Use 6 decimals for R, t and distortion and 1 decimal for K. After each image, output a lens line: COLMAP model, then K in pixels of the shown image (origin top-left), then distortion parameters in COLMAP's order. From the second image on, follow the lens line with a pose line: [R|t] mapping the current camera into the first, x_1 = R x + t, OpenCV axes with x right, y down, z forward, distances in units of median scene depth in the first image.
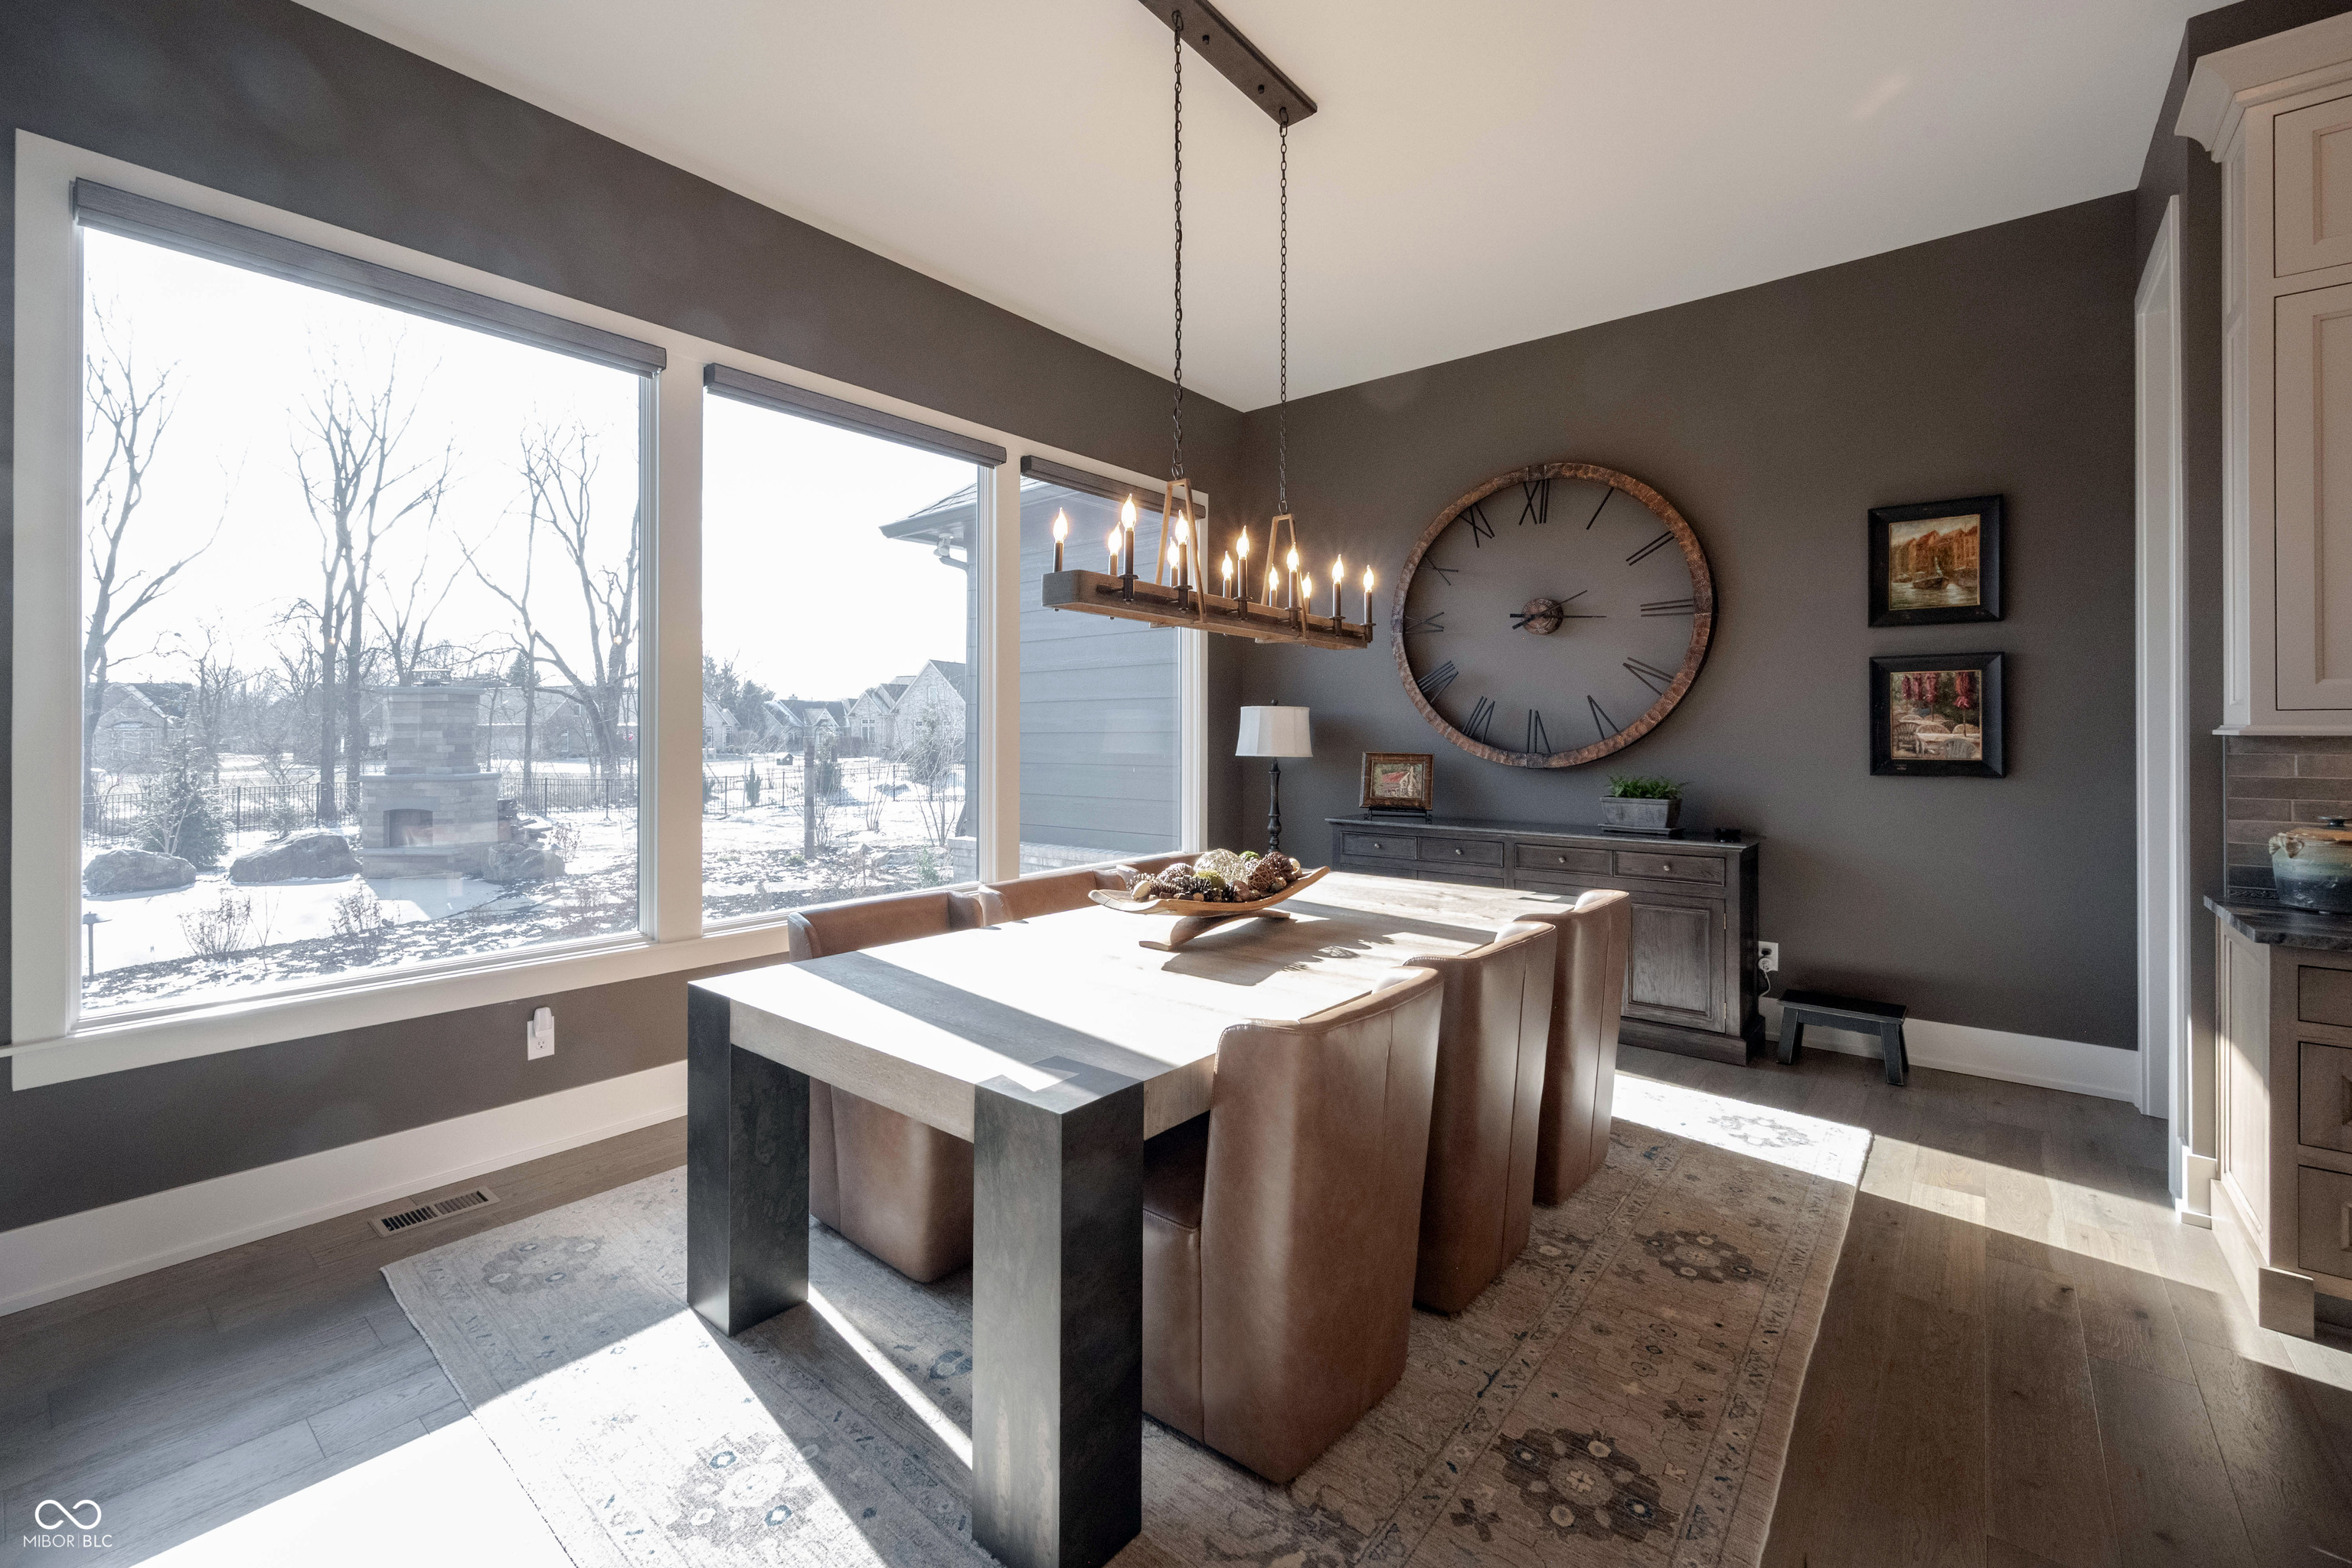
lens RADIAL K [[1005.4, 0, 1088.0], [0, 1005.4, 730.4], [0, 0, 1]] dist [-0.002996, 0.000903]
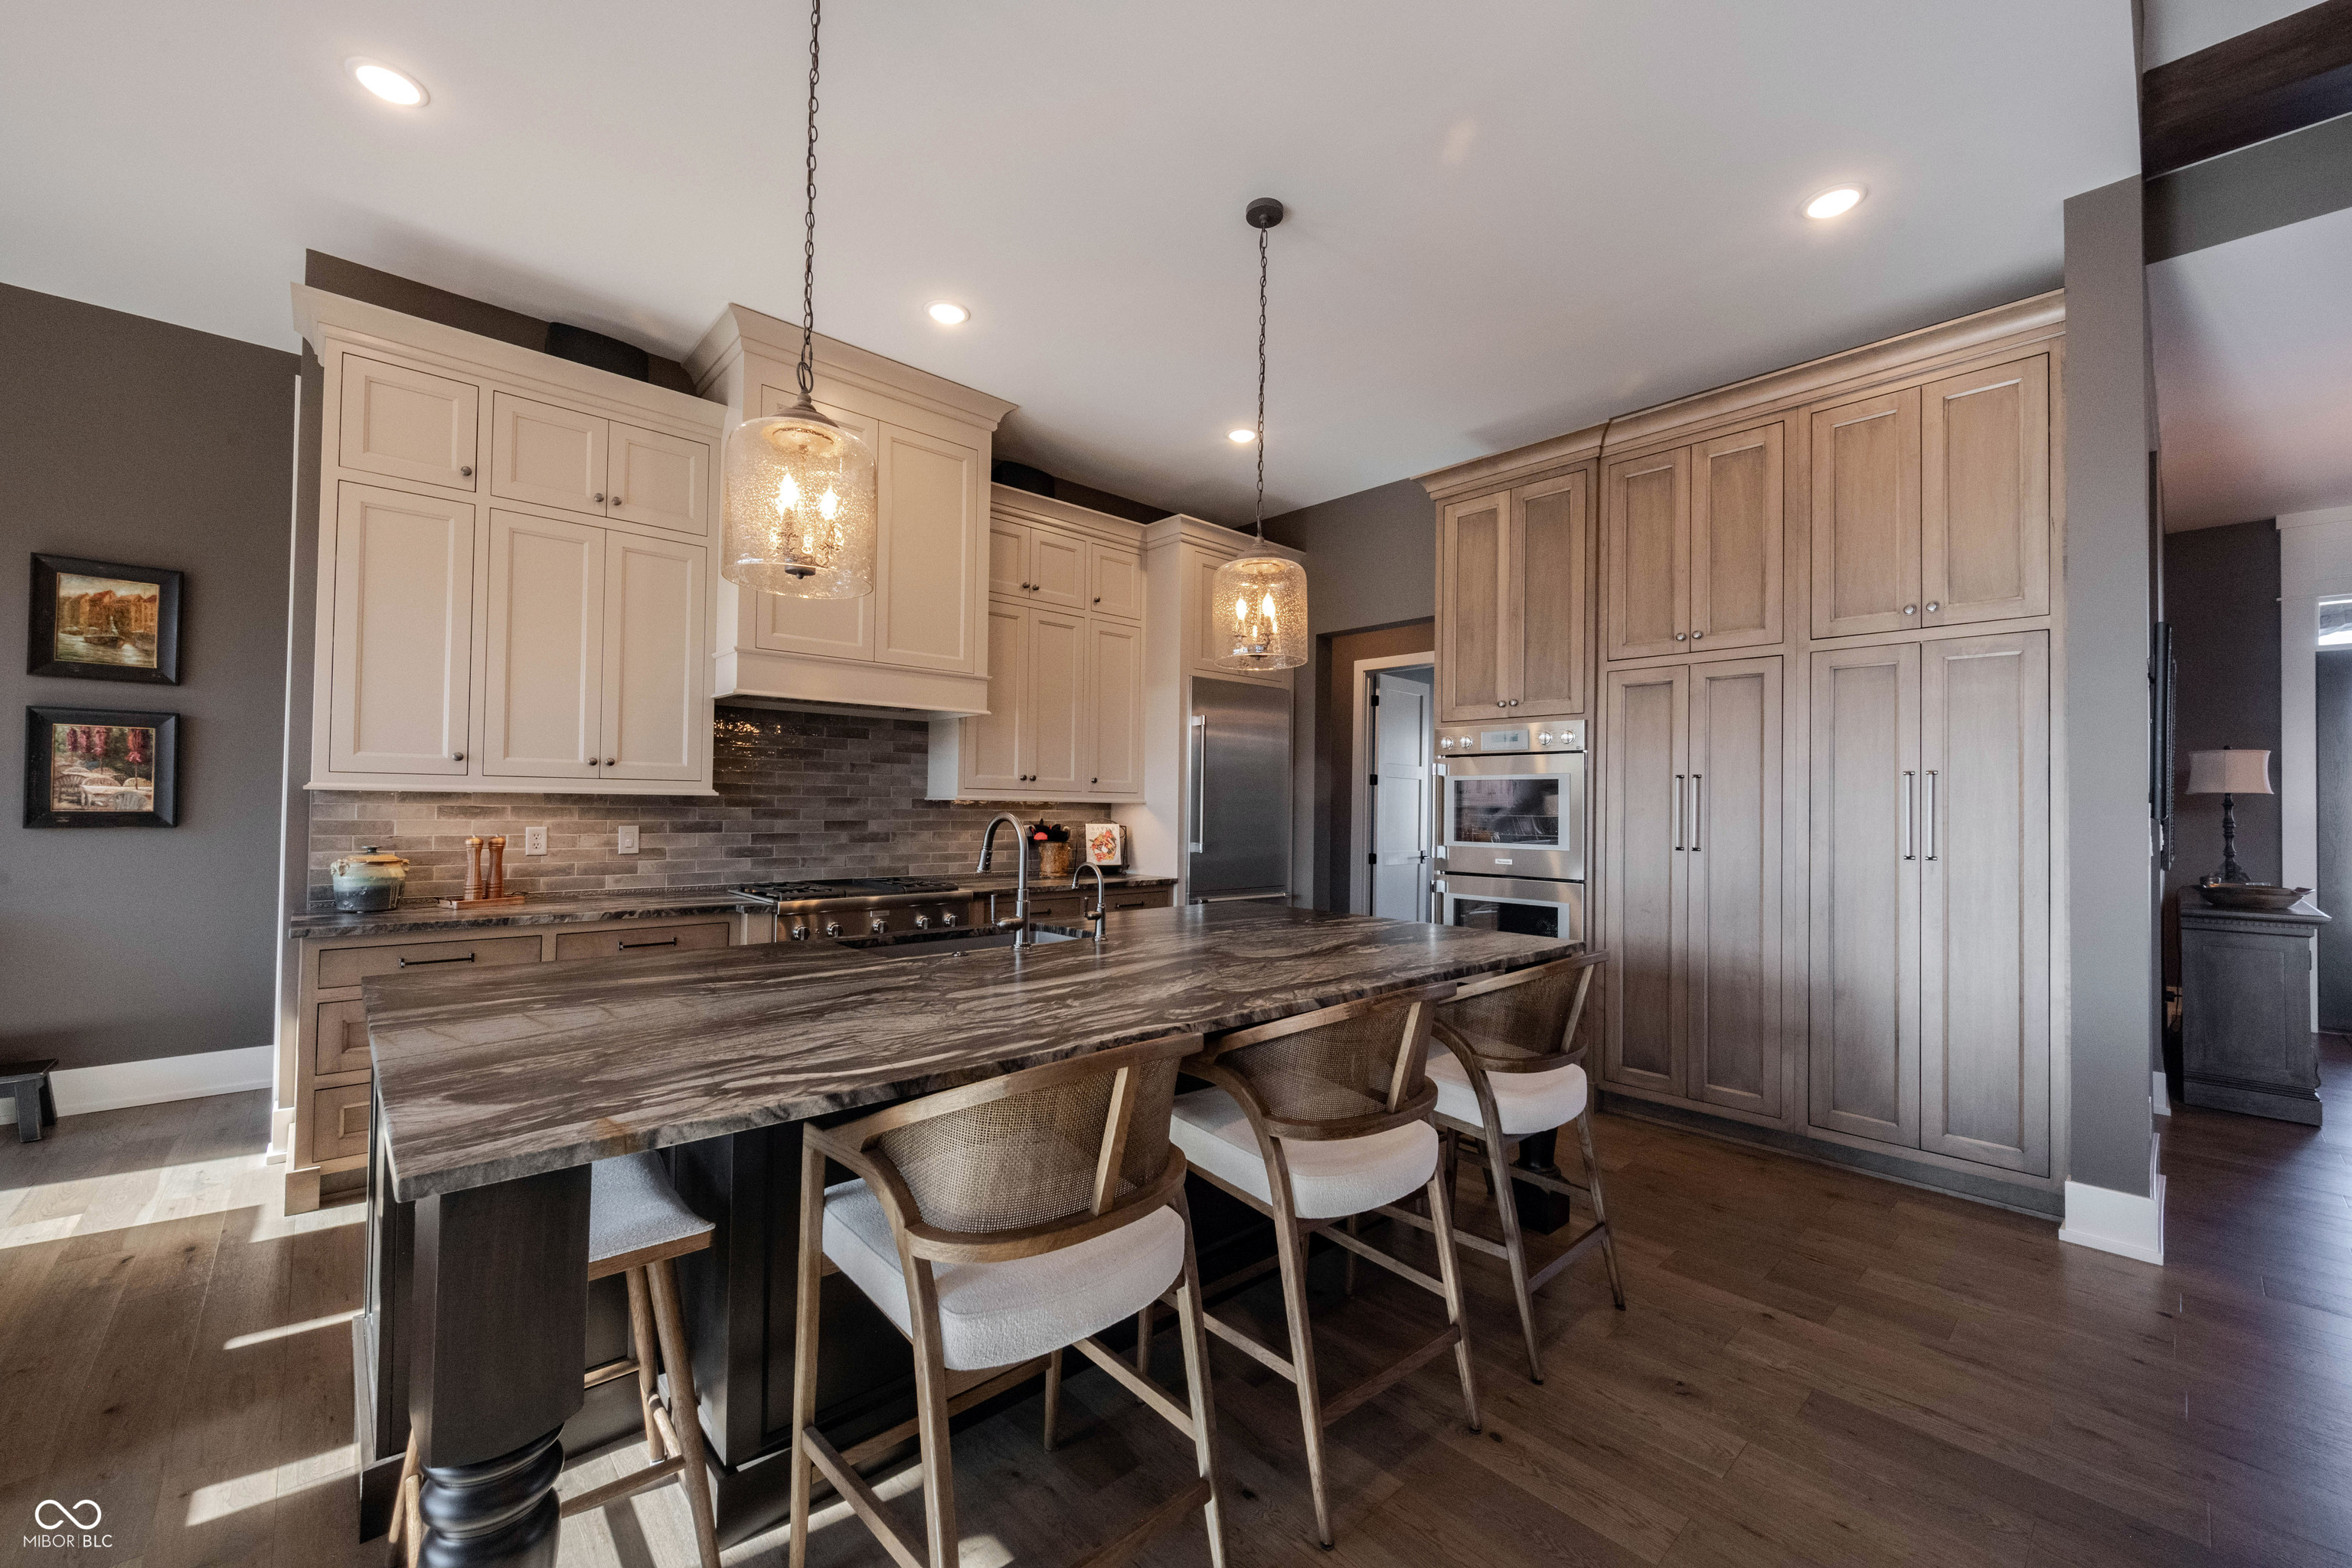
lens RADIAL K [[924.4, 0, 1169.4], [0, 924.4, 789.3], [0, 0, 1]] dist [-0.001779, 0.000368]
pose [[0.097065, 0.019905, 0.995079, 0.005452], [-0.018971, 0.999655, -0.018146, 0.002948], [-0.995097, -0.017117, 0.097409, -0.180746]]
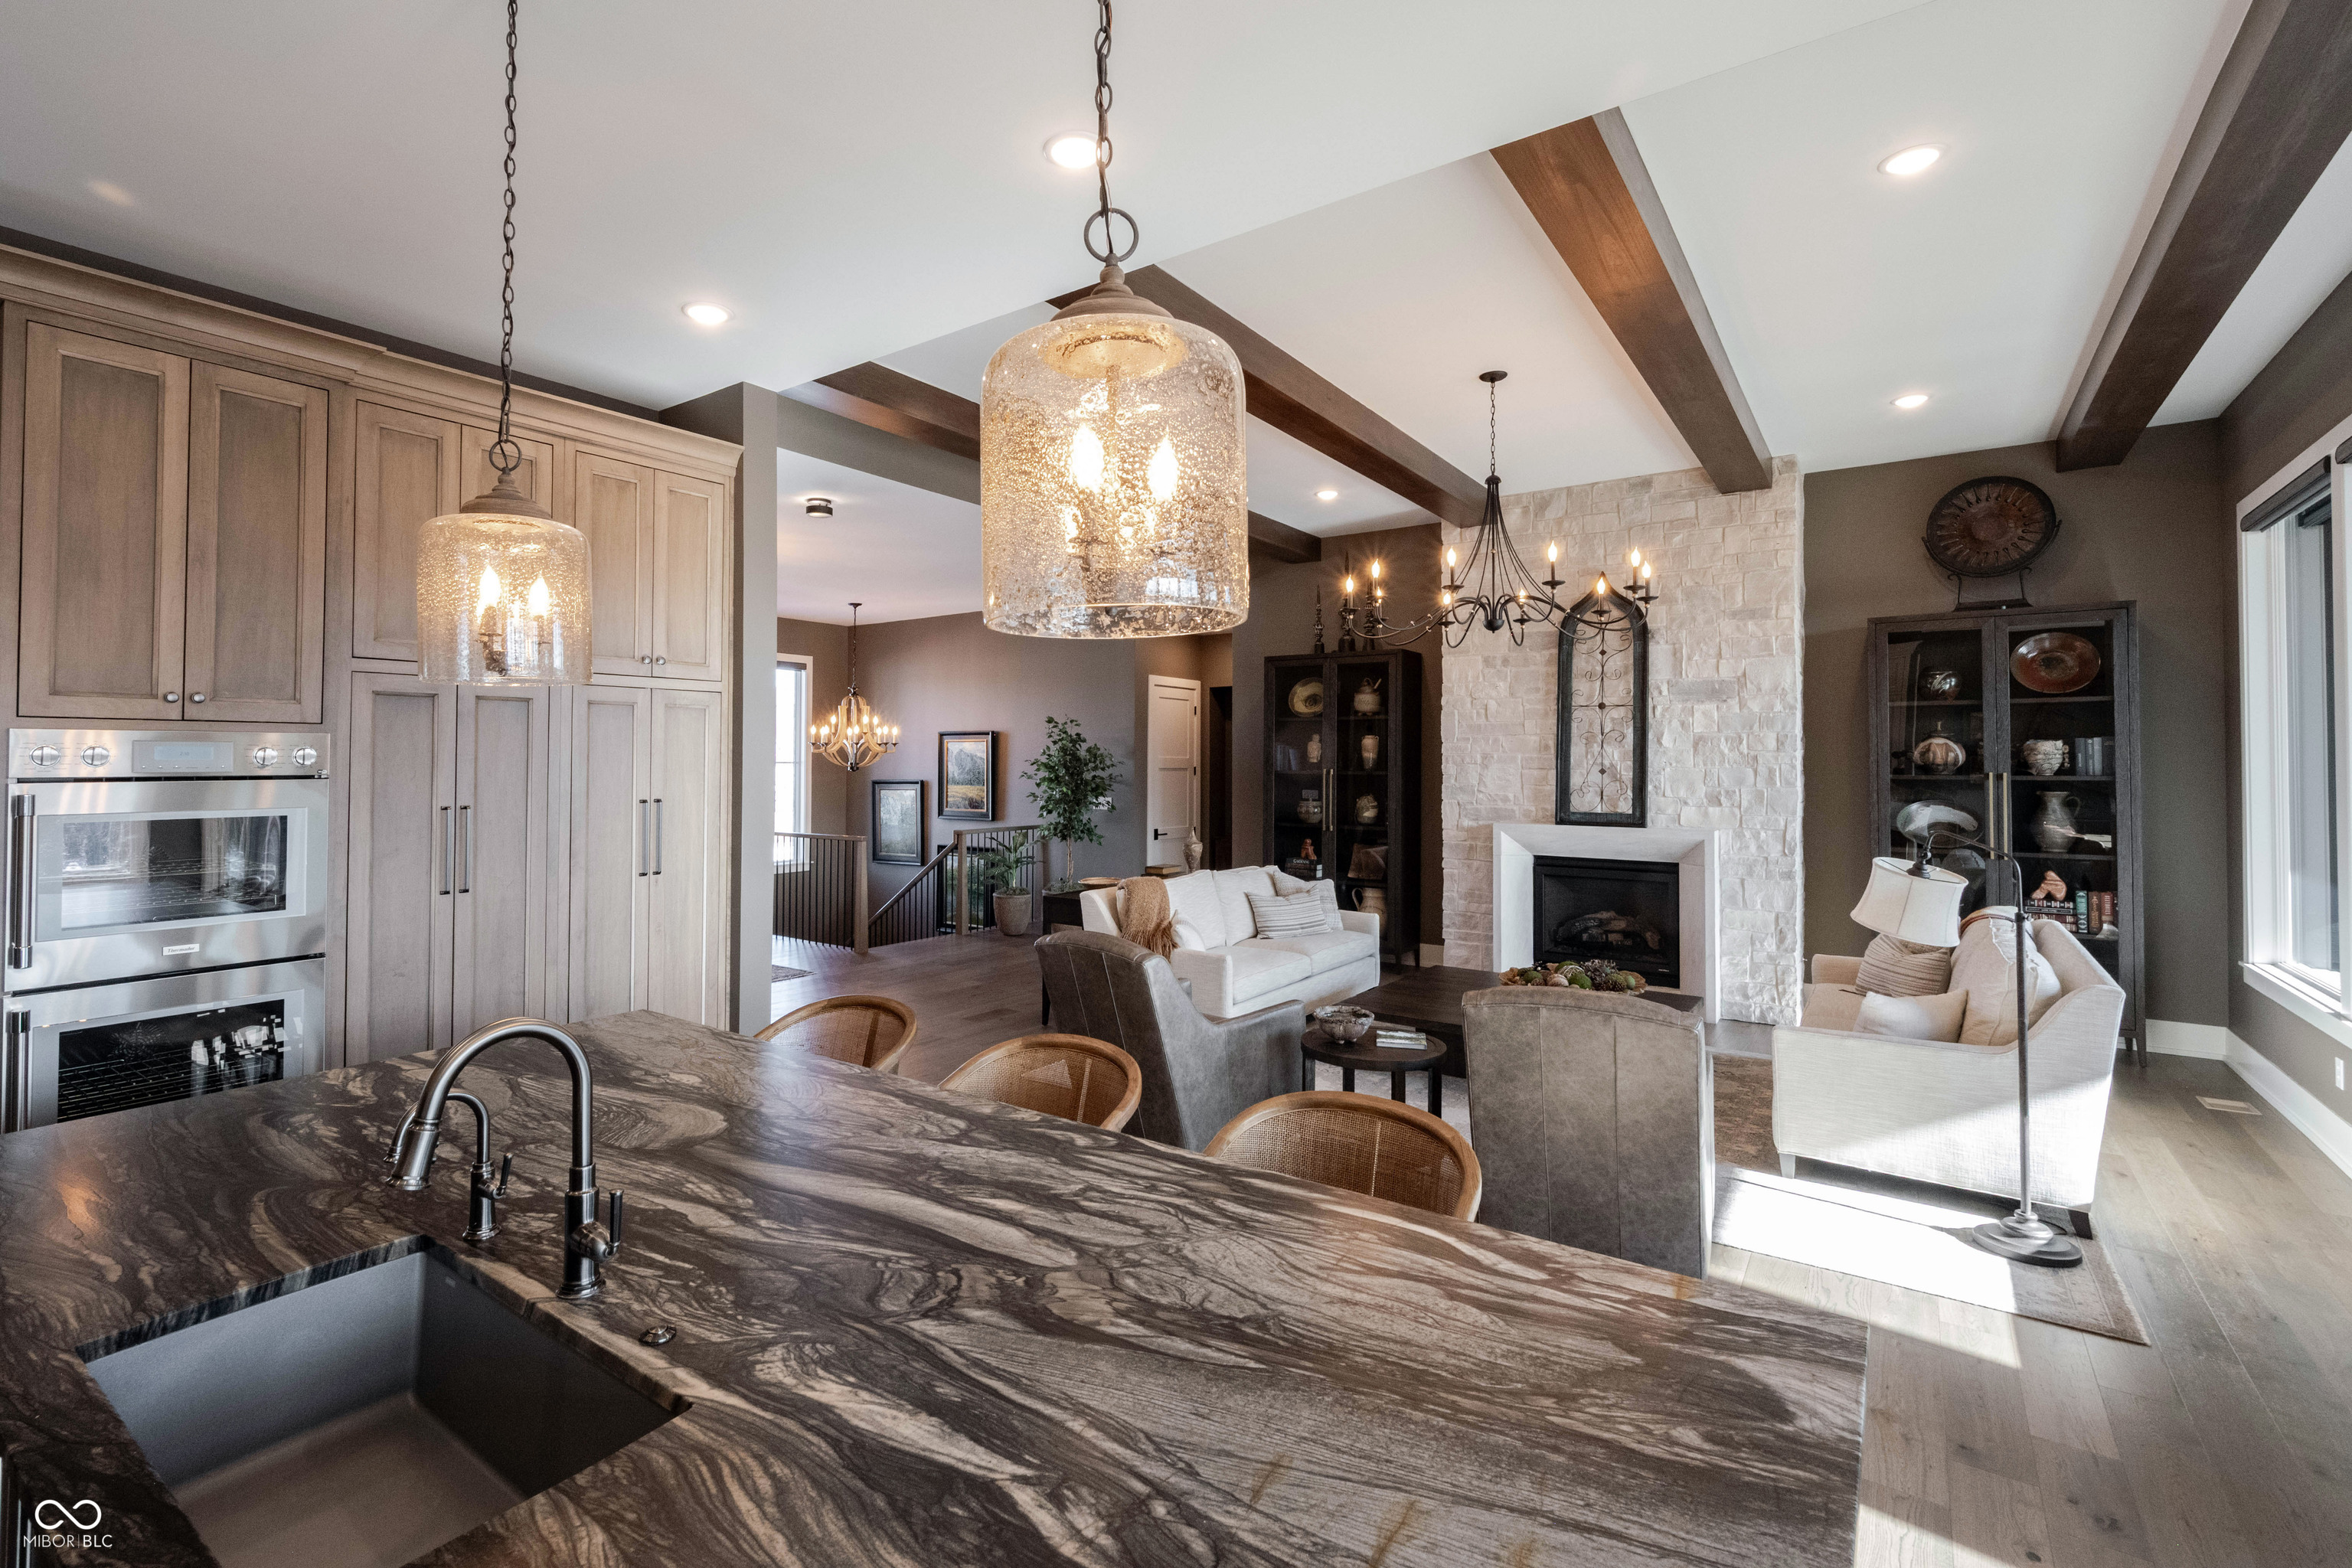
lens RADIAL K [[1077.4, 0, 1088.4], [0, 1077.4, 744.4], [0, 0, 1]] dist [-0.001500, -0.000150]
pose [[-0.996116, -0.002204, -0.088020, 0.520209], [-0.000408, 0.999791, -0.020423, -0.073801], [0.088047, -0.020308, -0.995909, 0.380127]]
